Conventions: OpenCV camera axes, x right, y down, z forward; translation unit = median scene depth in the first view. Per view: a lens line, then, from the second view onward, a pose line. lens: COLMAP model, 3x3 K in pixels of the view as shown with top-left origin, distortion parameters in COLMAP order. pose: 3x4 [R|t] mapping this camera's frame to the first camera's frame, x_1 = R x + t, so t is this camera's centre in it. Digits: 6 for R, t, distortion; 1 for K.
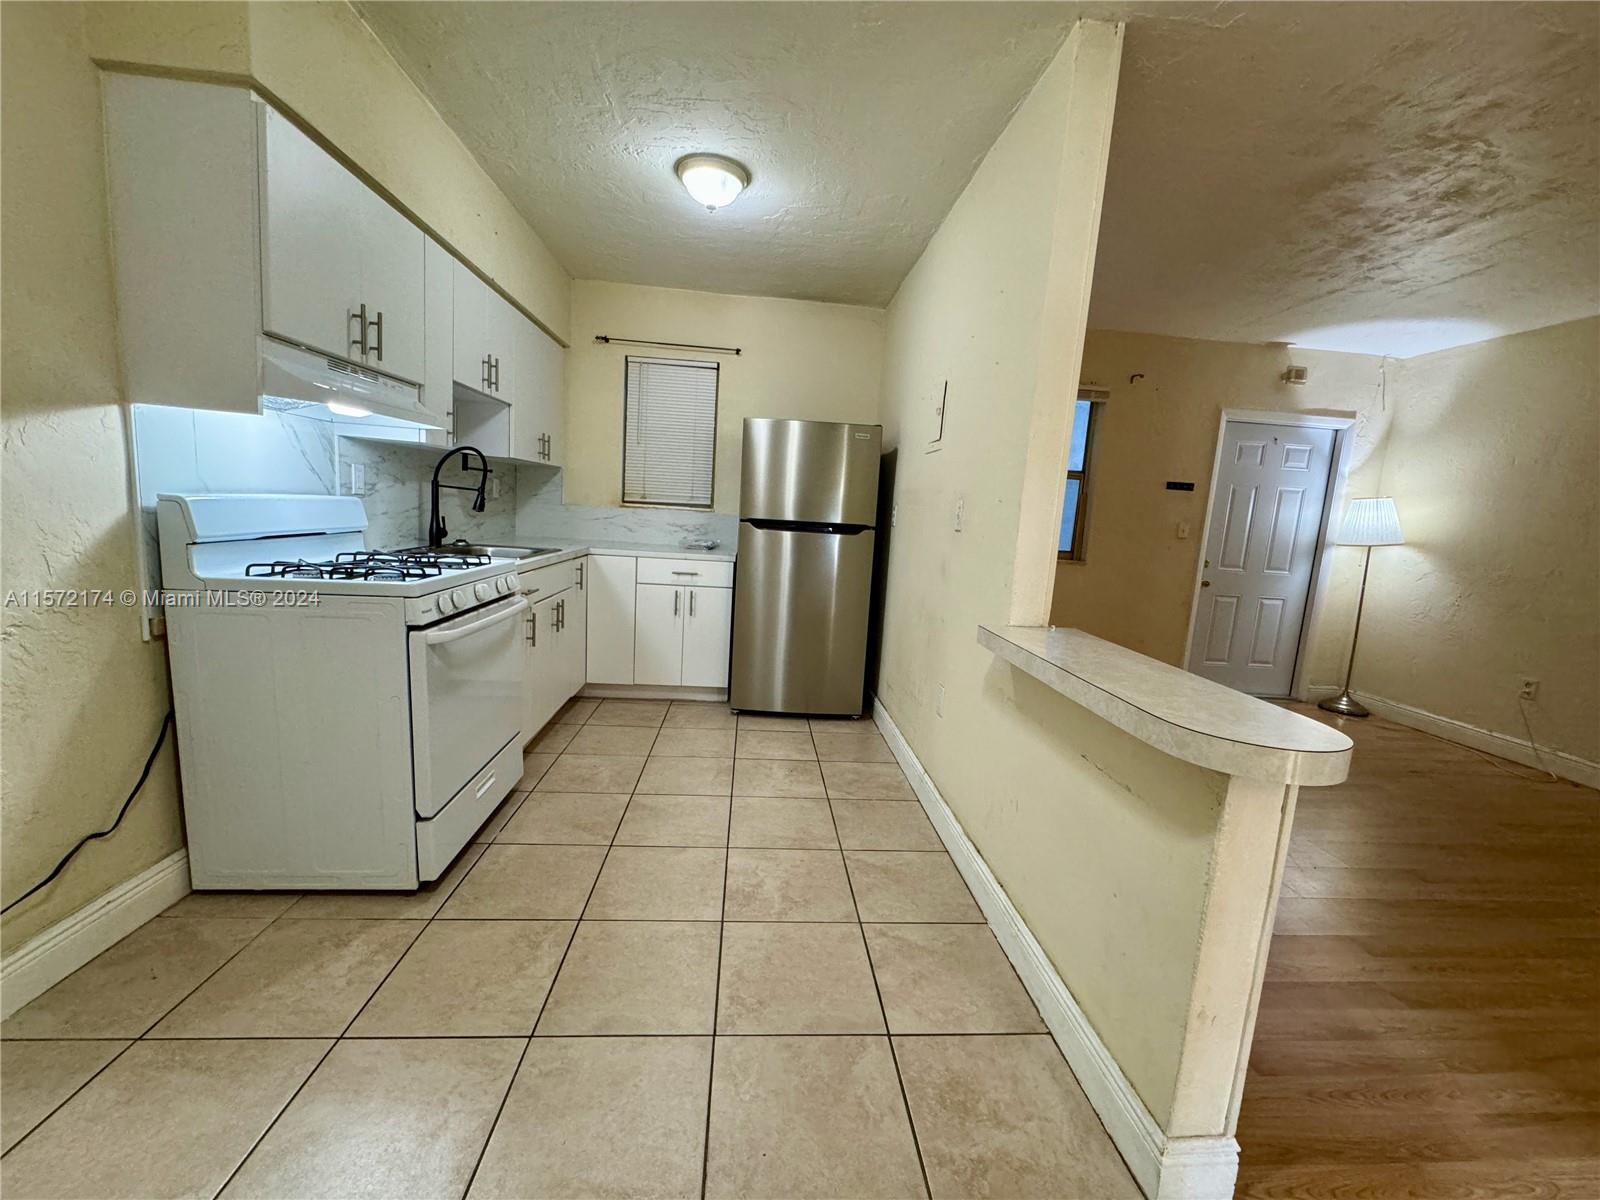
lens RADIAL K [[637.4, 0, 801.8], [0, 637.4, 599.6], [0, 0, 1]] dist [-0.003146, 0.001072]
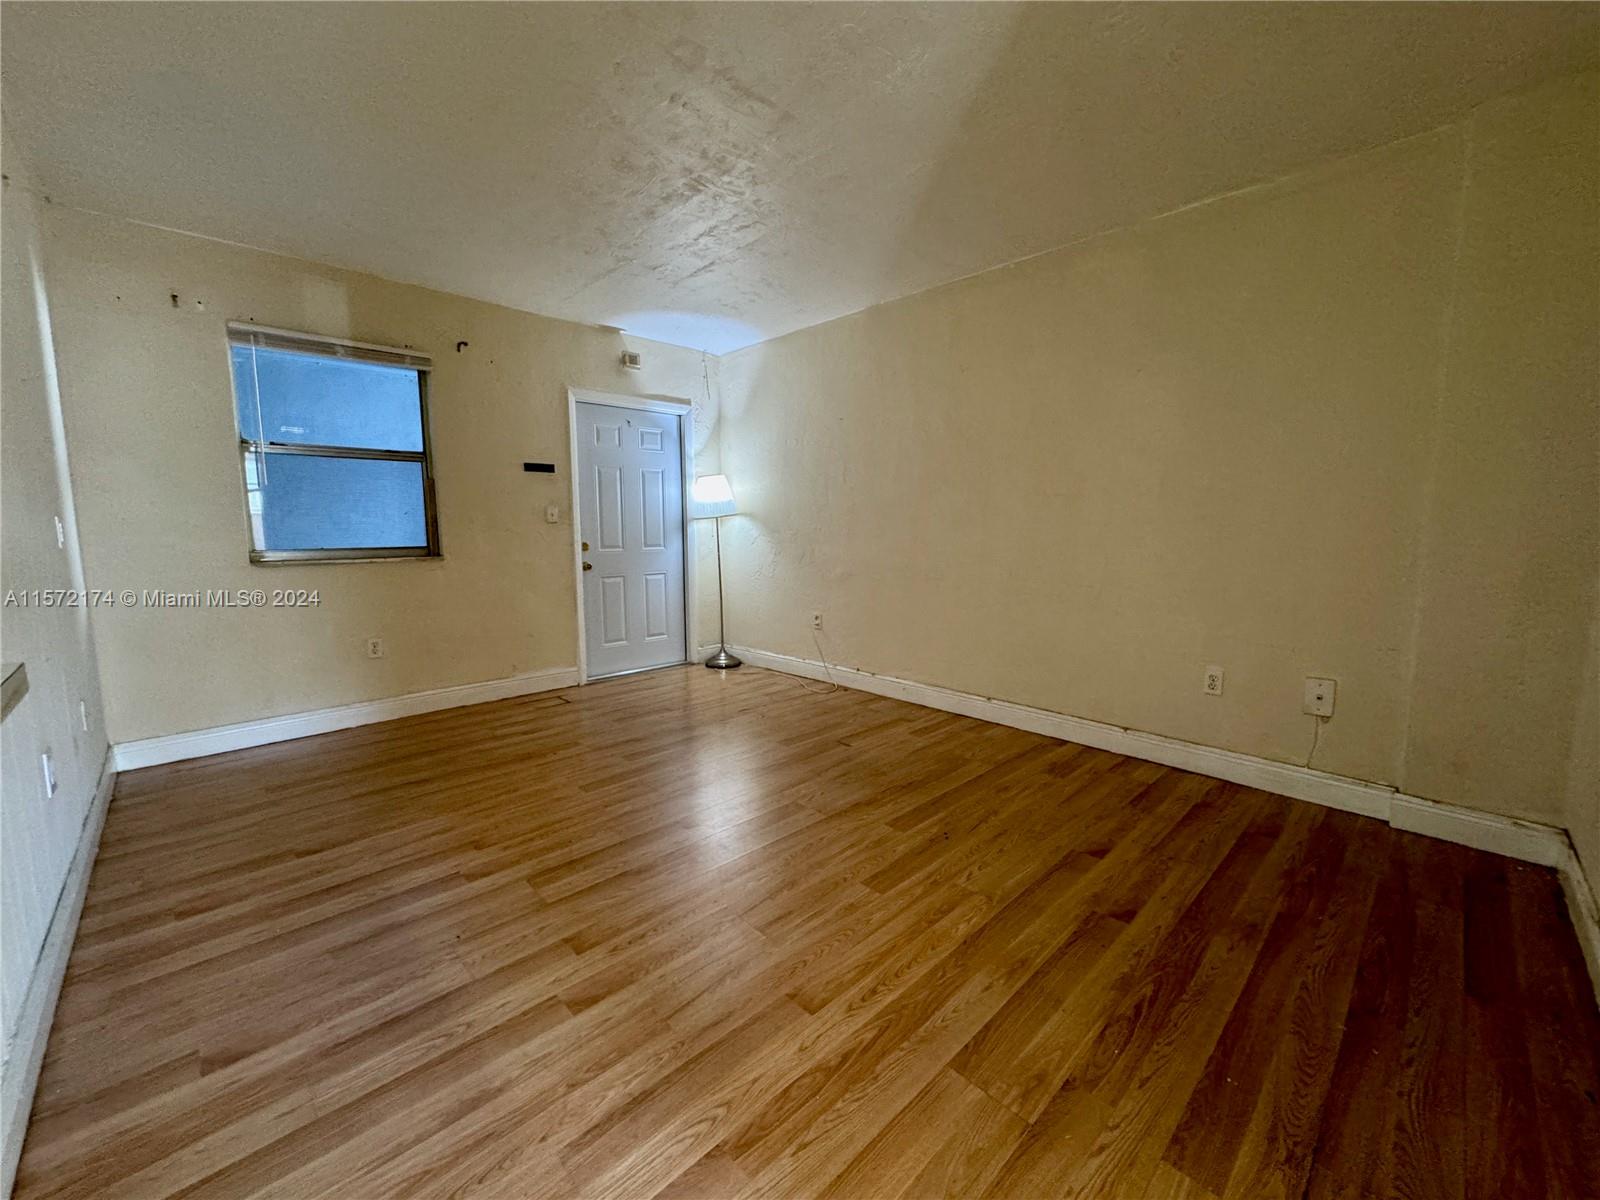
lens RADIAL K [[637.4, 0, 799.4], [0, 637.4, 599.6], [0, 0, 1]] dist [-0.003146, 0.001072]
pose [[0.766042, -0.141453, 0.627033, 0.380816], [0.144411, 0.988422, 0.046554, 0.039397], [-0.626358, 0.054888, 0.777601, 0.043617]]
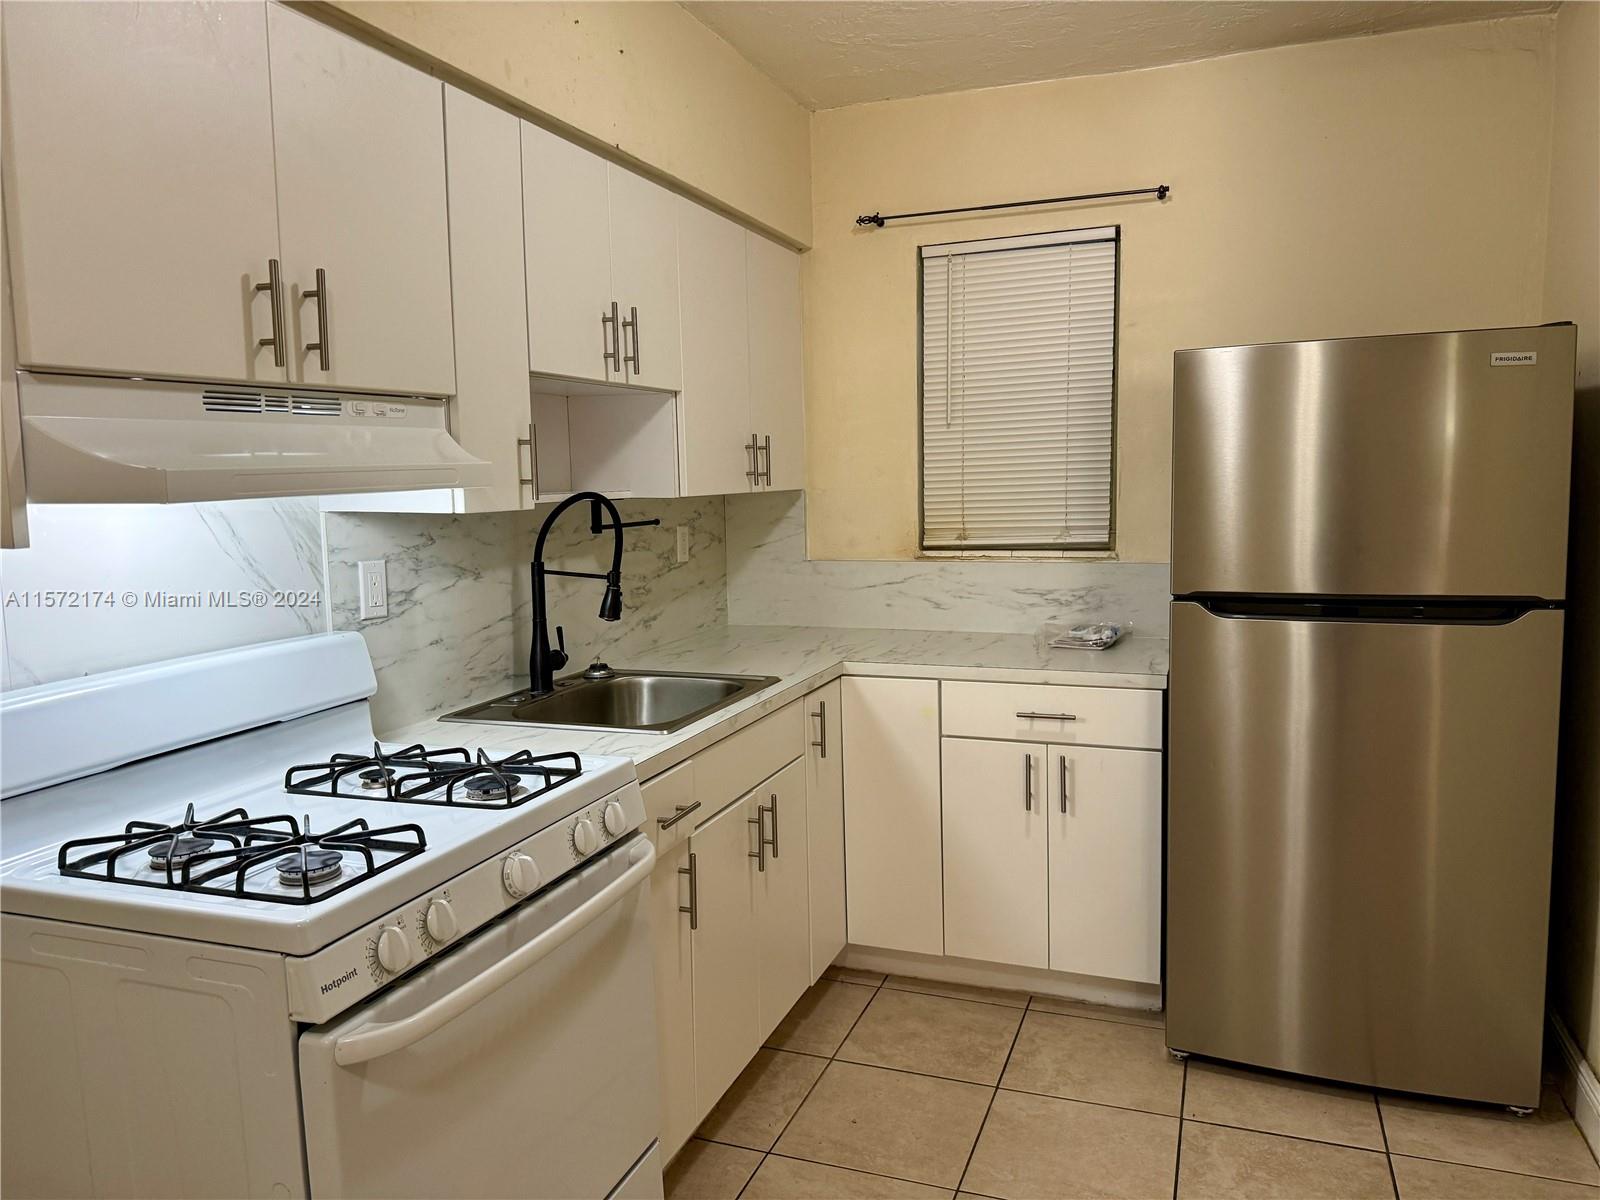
lens RADIAL K [[1116.5, 0, 799.4], [0, 1116.5, 601.5], [0, 0, 1]] dist [0.071009, -0.104360]
pose [[0.901957, -0.035055, -0.430402, -0.001467], [0.019339, 0.998979, -0.040836, -0.106848], [0.431394, 0.028509, 0.901713, 0.263362]]
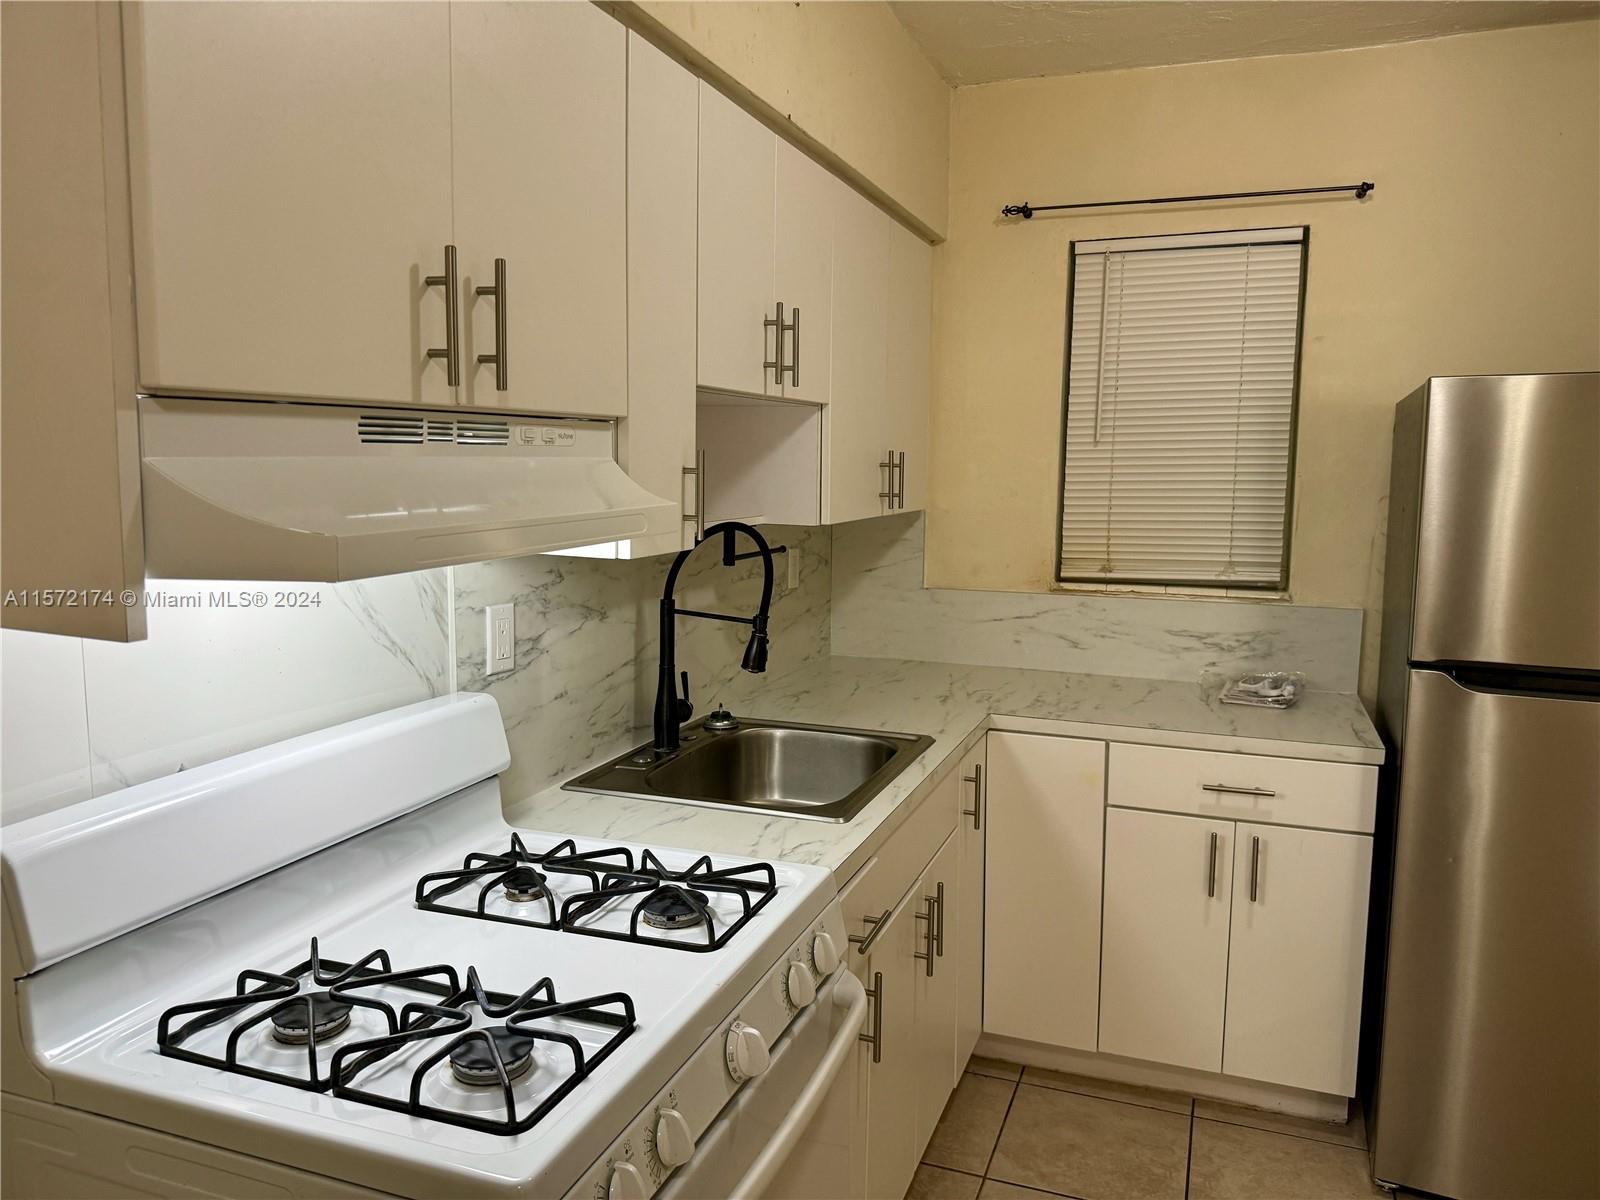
lens RADIAL K [[1116.5, 0, 794.2], [0, 1116.5, 603.0], [0, 0, 1]] dist [0.071009, -0.104360]
pose [[0.900598, -0.003764, -0.434637, -0.149476], [-0.009975, 0.999520, -0.029324, -0.151530], [0.434539, 0.030745, 0.900128, 0.319013]]
